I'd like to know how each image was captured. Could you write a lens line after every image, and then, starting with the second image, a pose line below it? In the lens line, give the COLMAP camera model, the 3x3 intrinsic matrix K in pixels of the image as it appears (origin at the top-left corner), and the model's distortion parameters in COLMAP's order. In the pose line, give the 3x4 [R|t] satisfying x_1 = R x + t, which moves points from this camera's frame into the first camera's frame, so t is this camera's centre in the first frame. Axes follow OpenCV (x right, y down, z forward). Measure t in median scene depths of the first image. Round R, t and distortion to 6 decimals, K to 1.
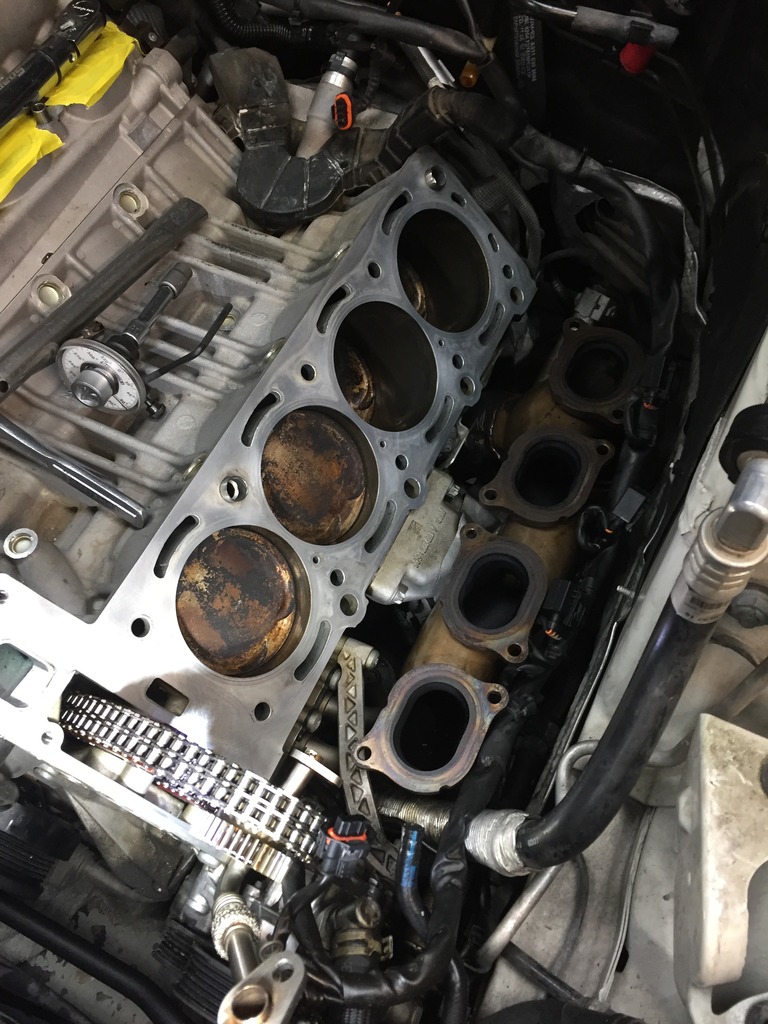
lens RADIAL K [[865.3, 0, 384.0], [0, 865.3, 512.0], [0, 0, 1]] dist [0.077973, -0.103213]
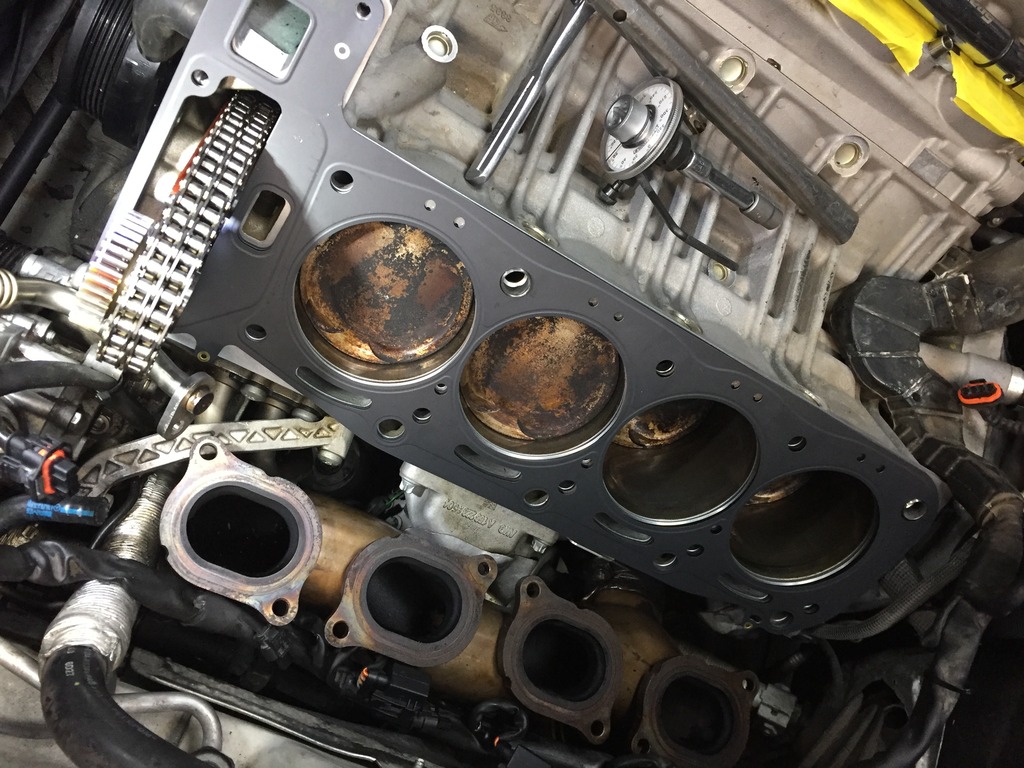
lens RADIAL K [[865.3, 0, 512.0], [0, 865.3, 384.0], [0, 0, 1]] dist [0.077973, -0.103213]
pose [[0.051192, 0.992245, -0.113264, 0.019506], [-0.997674, 0.055923, 0.038988, -0.043201], [0.045020, 0.111005, 0.992800, 0.149881]]
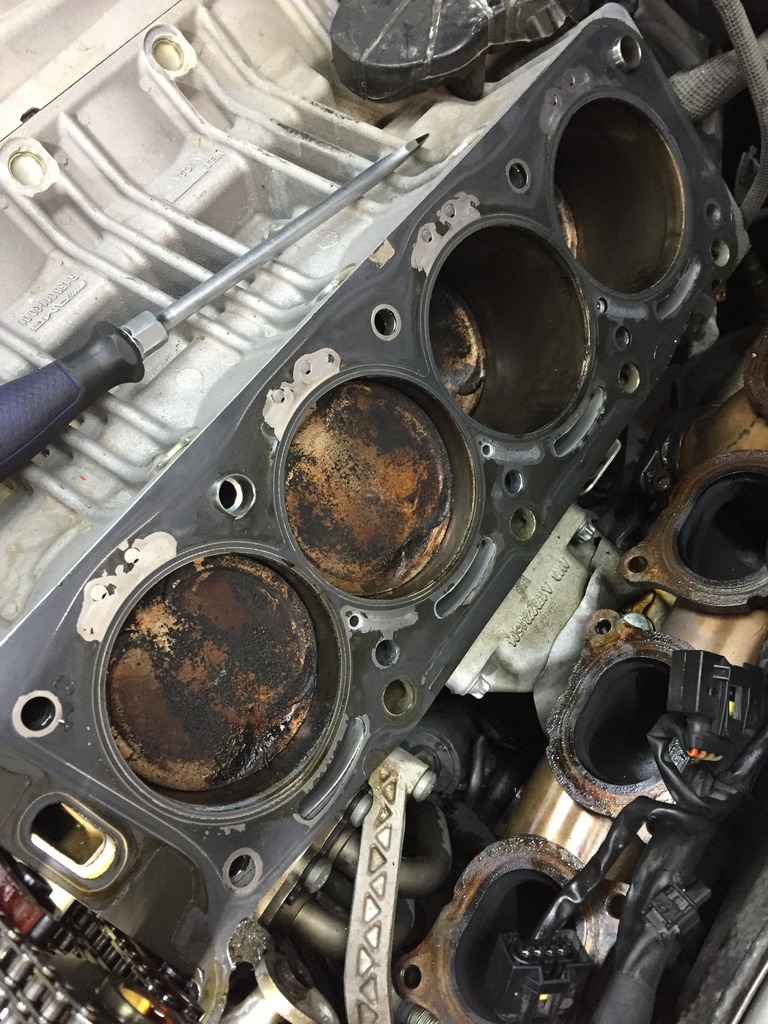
lens RADIAL K [[865.3, 0, 384.0], [0, 865.3, 512.0], [0, 0, 1]] dist [0.077973, -0.103213]
pose [[0.984978, 0.134714, -0.108034, -0.000628], [-0.133575, 0.990880, 0.017744, -0.033877], [0.109439, -0.003047, 0.993989, 0.352483]]
